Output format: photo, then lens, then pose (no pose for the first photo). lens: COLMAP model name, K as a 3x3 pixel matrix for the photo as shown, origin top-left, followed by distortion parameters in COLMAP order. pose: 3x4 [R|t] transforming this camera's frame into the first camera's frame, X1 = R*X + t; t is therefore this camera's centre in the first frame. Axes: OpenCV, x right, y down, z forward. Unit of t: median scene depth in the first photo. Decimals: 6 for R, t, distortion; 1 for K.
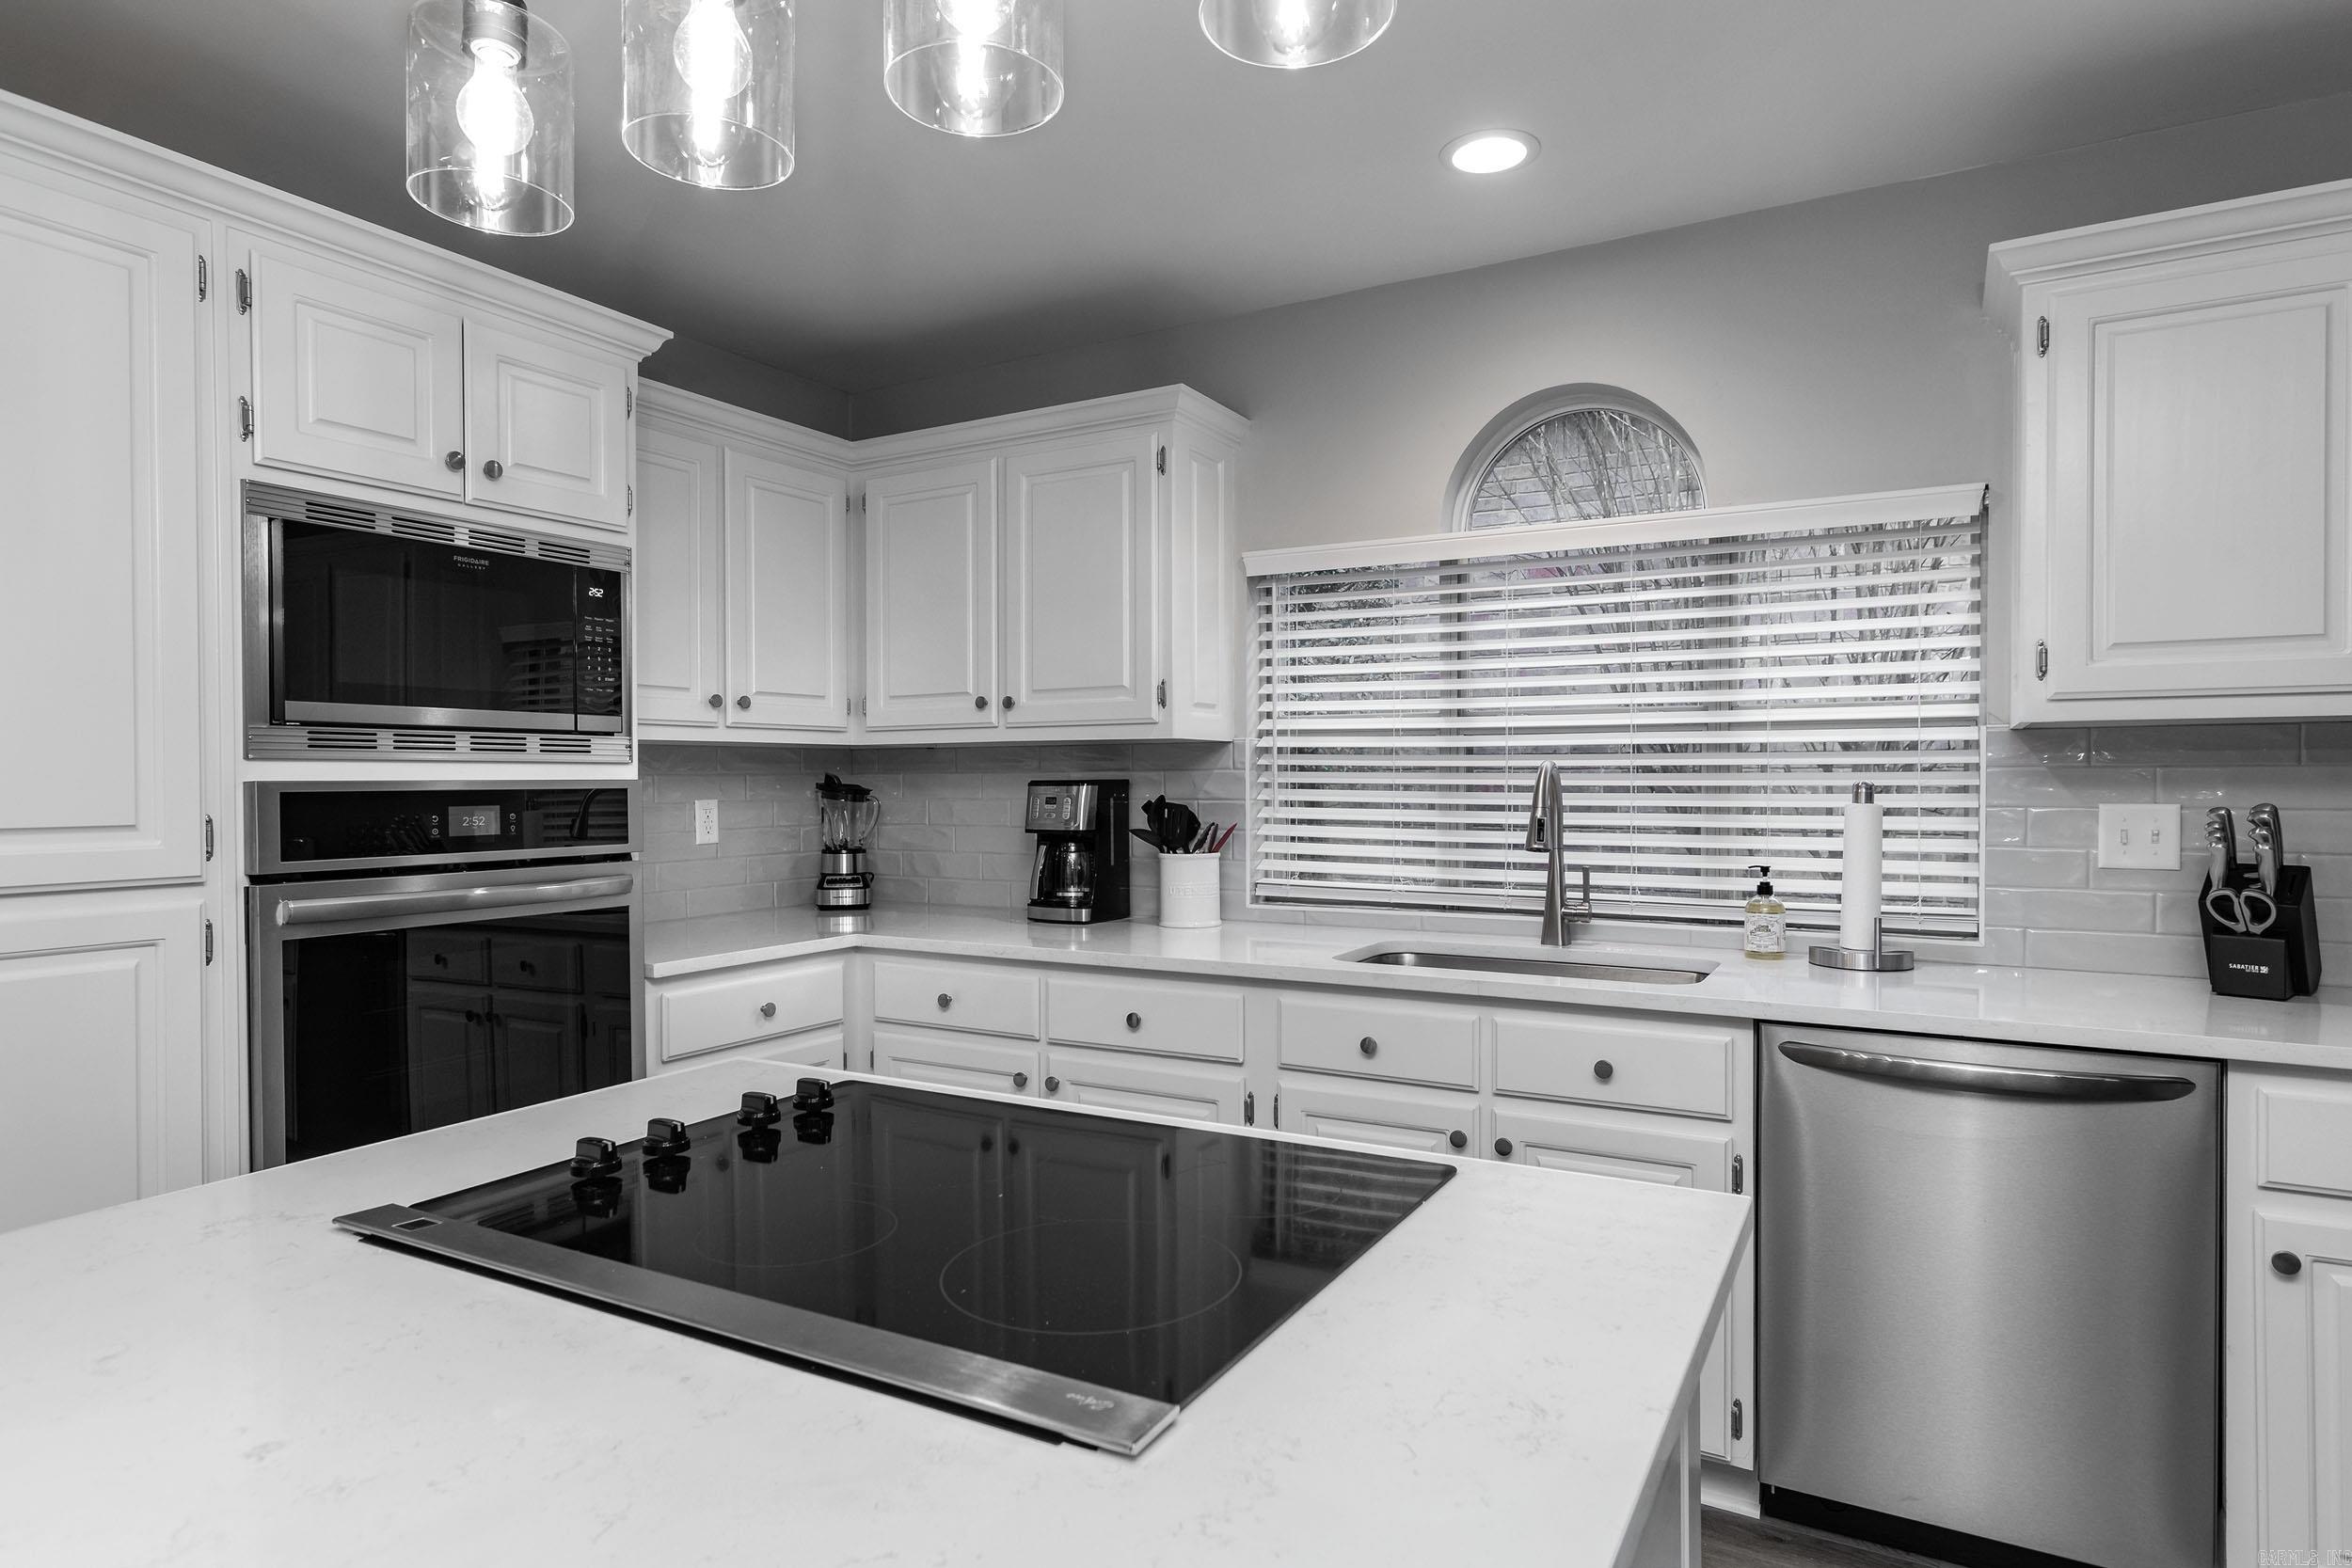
lens RADIAL K [[1294.6, 0, 1179.8], [0, 1294.6, 784.8], [0, 0, 1]] dist [-0.017193, 0.002004]
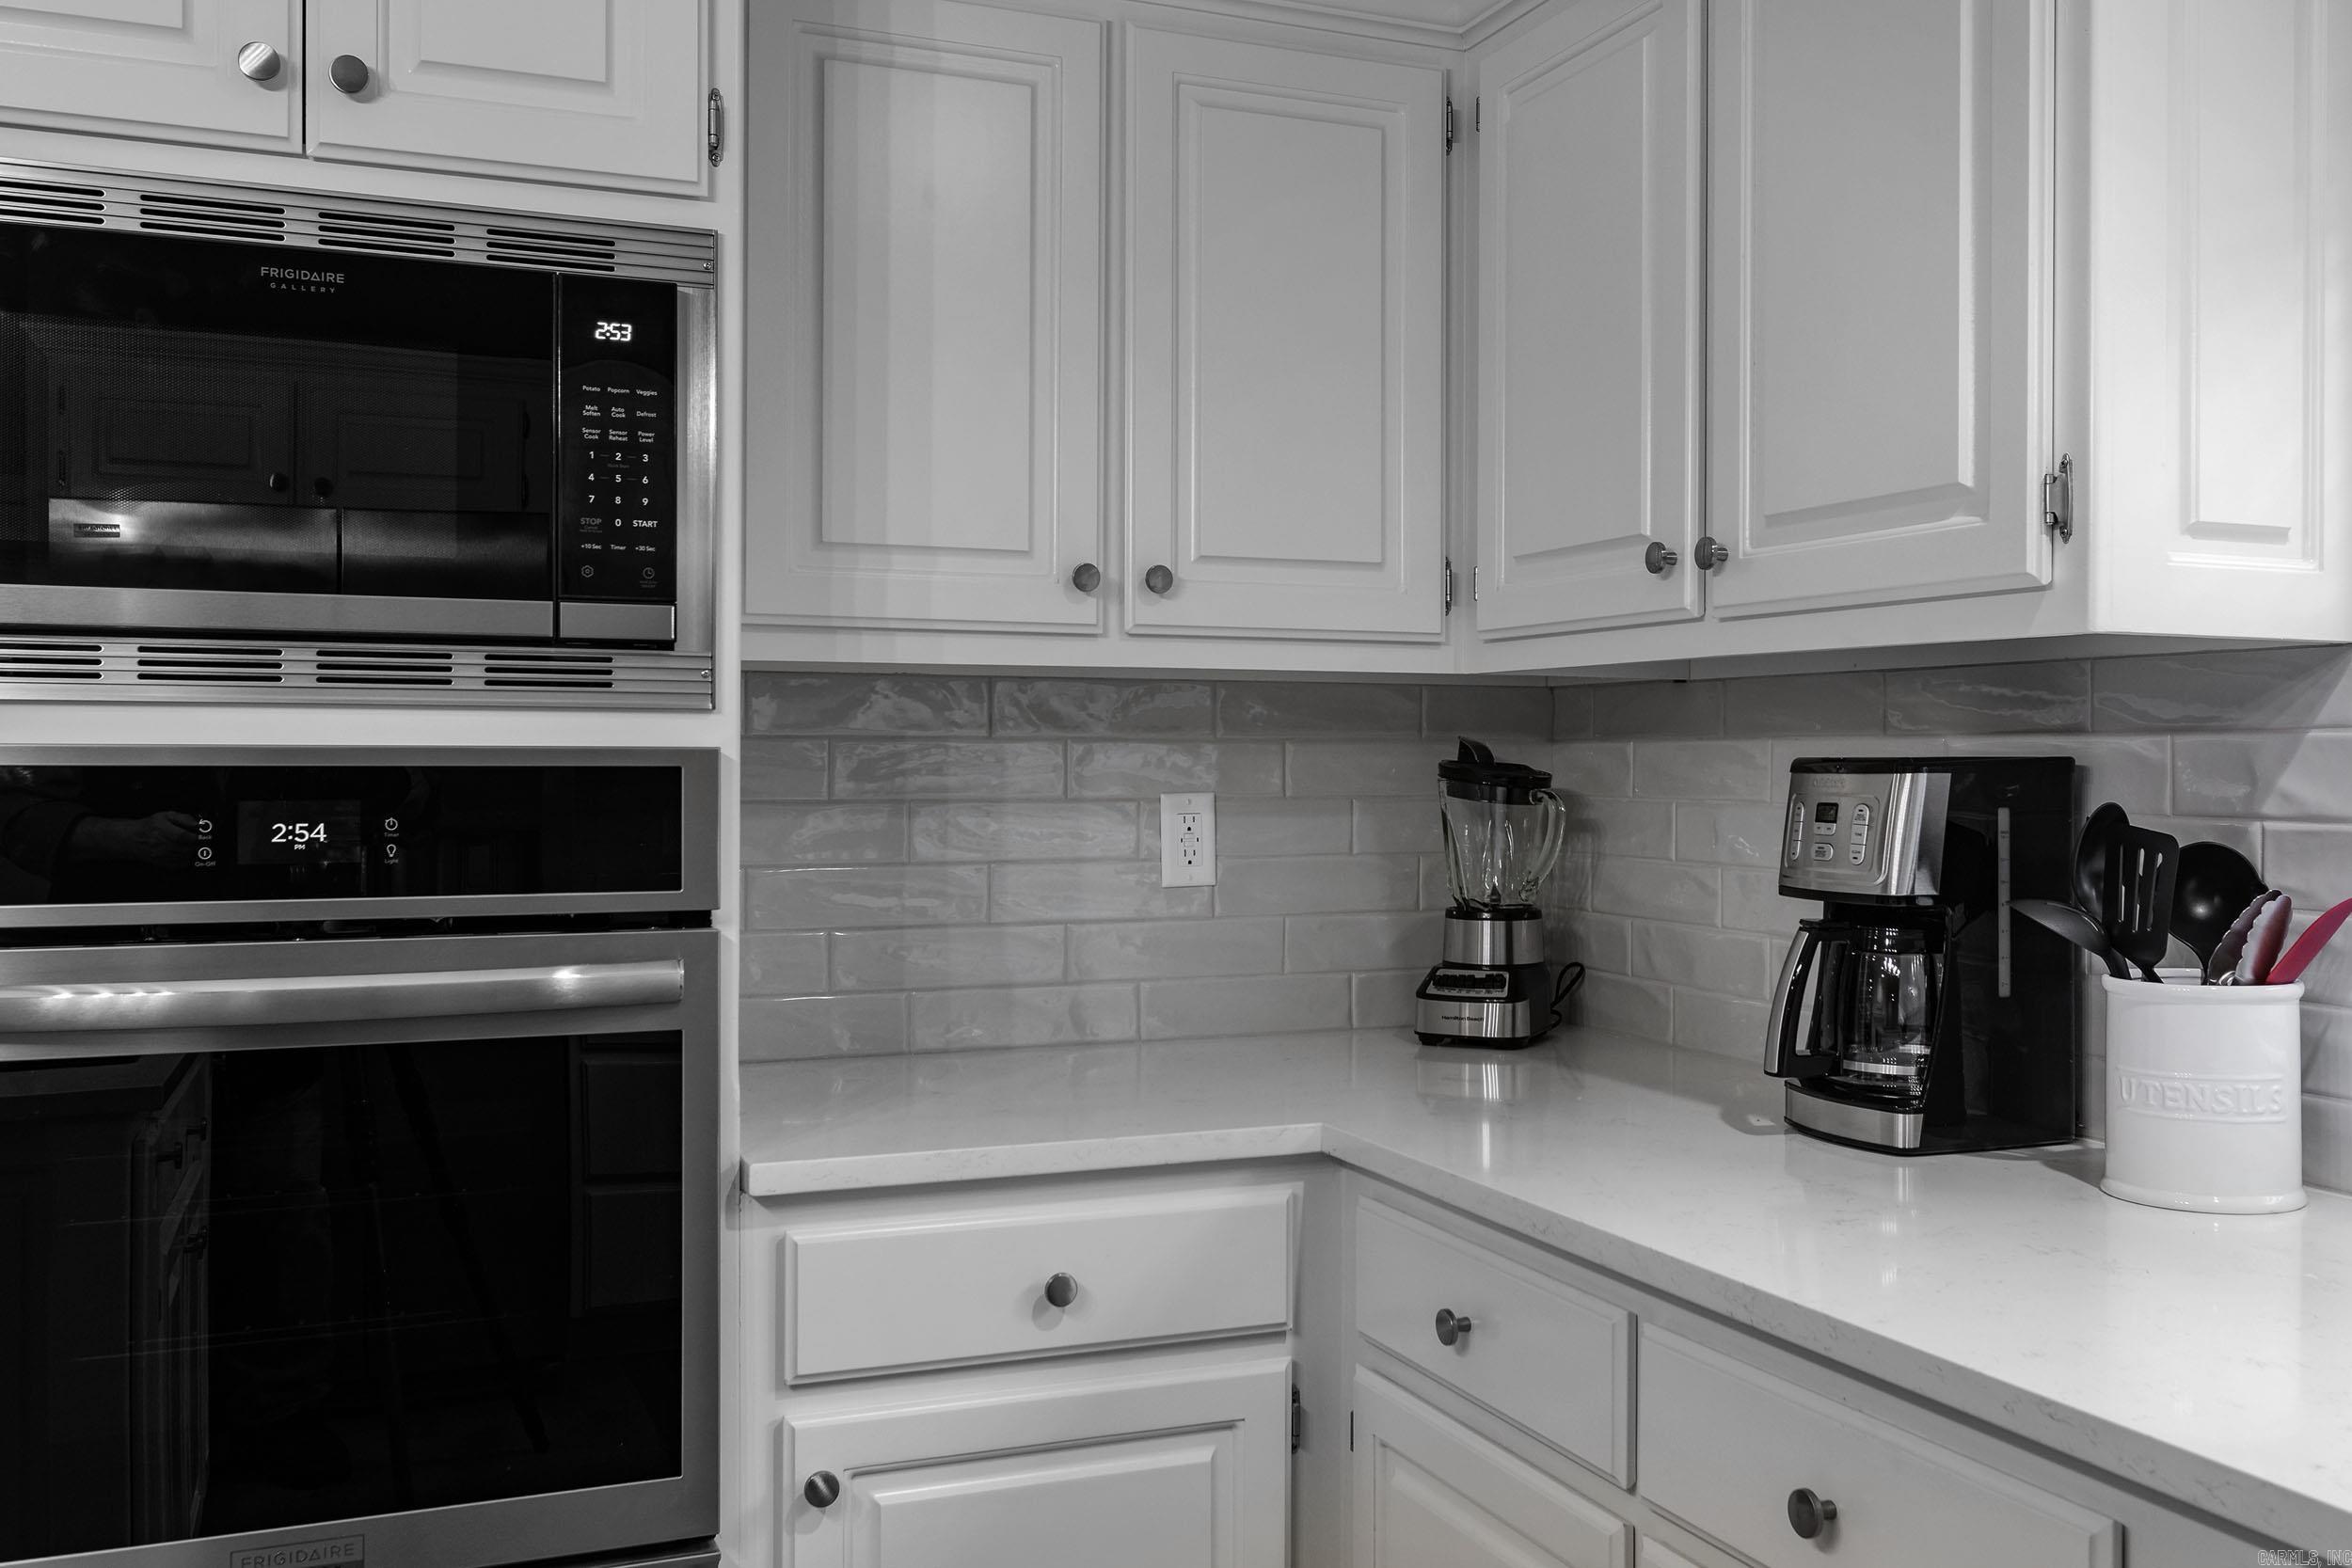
lens RADIAL K [[2272.2, 0, 1196.5], [0, 2272.2, 750.0], [0, 0, 1]] dist [0.017444, 0.000000]
pose [[0.809499, 0.005859, -0.587092, 0.139430], [-0.009896, 0.999944, -0.003666, -0.001479], [0.587038, 0.008777, 0.809512, 0.367460]]
